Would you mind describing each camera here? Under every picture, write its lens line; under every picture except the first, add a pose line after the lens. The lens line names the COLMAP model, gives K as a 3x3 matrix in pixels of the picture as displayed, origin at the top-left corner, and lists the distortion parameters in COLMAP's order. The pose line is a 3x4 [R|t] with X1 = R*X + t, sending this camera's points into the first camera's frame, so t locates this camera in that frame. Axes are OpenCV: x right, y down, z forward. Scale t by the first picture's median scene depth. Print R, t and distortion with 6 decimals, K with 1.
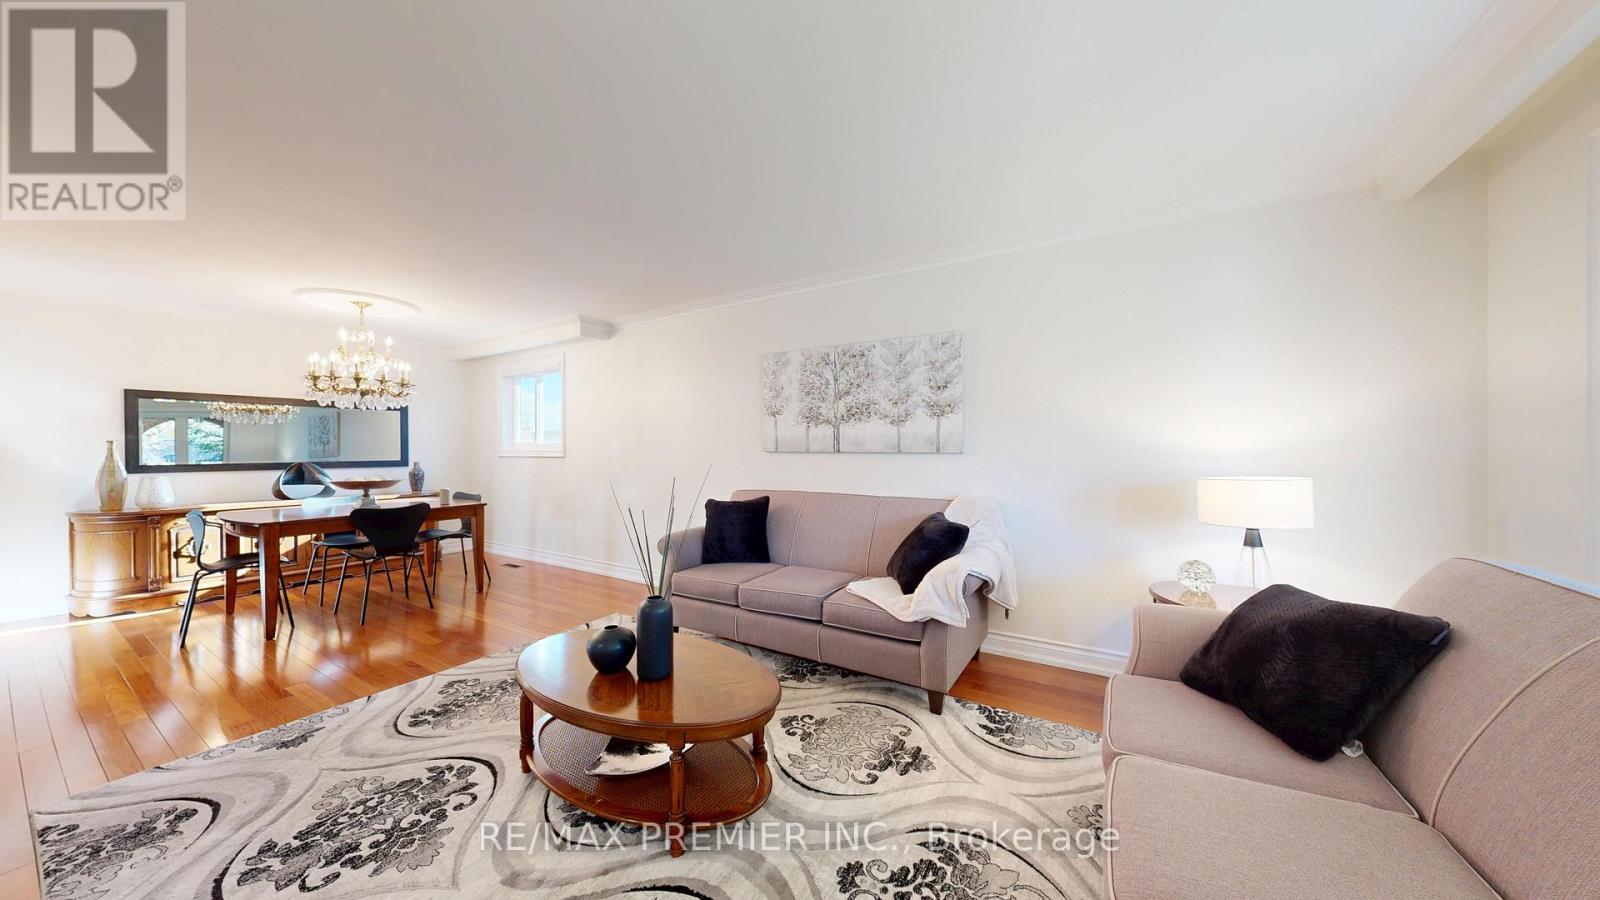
lens RADIAL K [[507.0, 0, 800.0], [0, 507.0, 450.0], [0, 0, 1]] dist [0.000807, -0.000034]
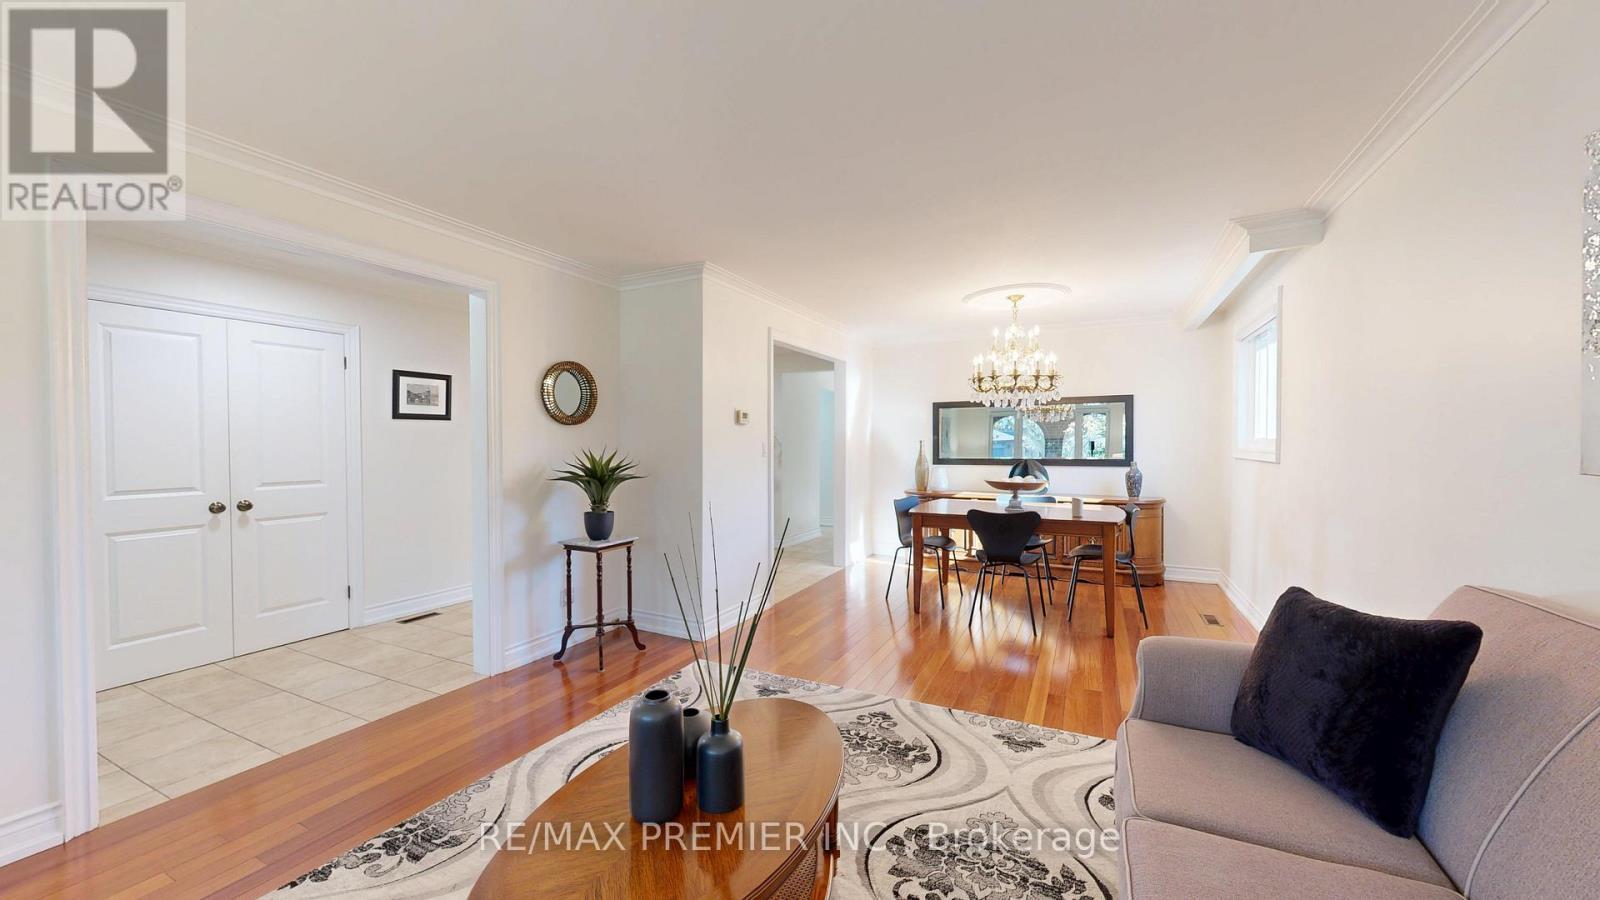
lens RADIAL K [[586.9, 0, 800.0], [0, 586.9, 450.0], [0, 0, 1]] dist [0.000206, -0.000003]
pose [[0.087536, 0.016771, -0.996020, 0.247854], [0.000938, 0.999856, 0.016918, -0.020970], [0.996161, -0.002416, 0.087507, 0.570485]]
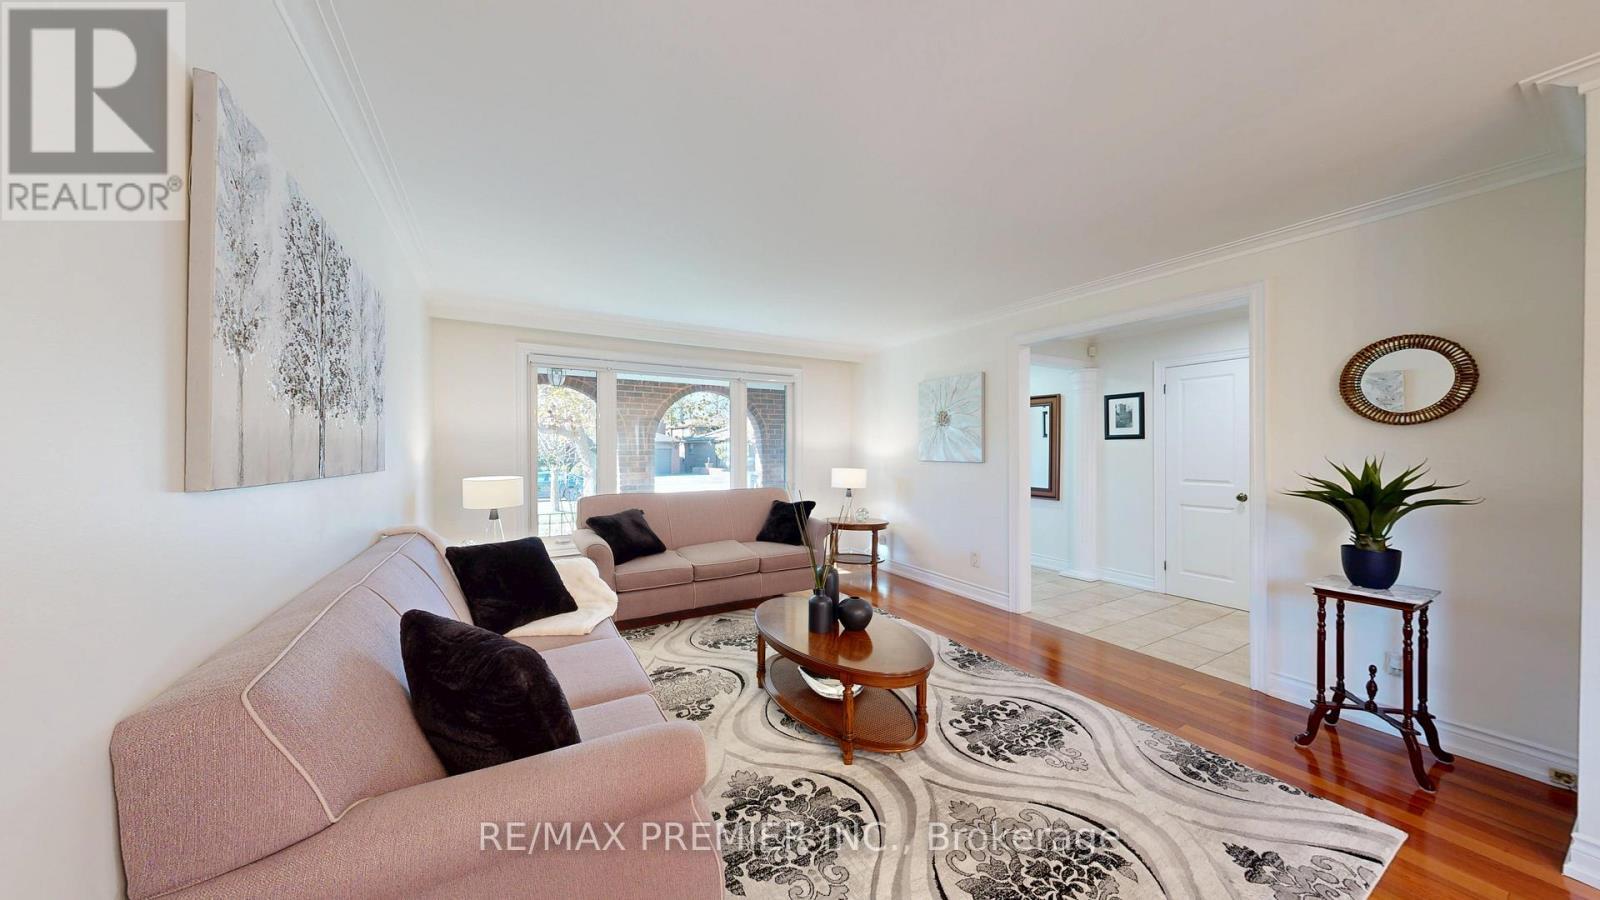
lens RADIAL K [[507.0, 0, 800.0], [0, 507.0, 450.0], [0, 0, 1]] dist [0.000807, -0.000034]
pose [[-0.883243, 0.005856, 0.468879, -0.458155], [0.004480, 0.999982, -0.004049, -0.017209], [-0.468894, -0.001476, -0.883253, 1.178803]]
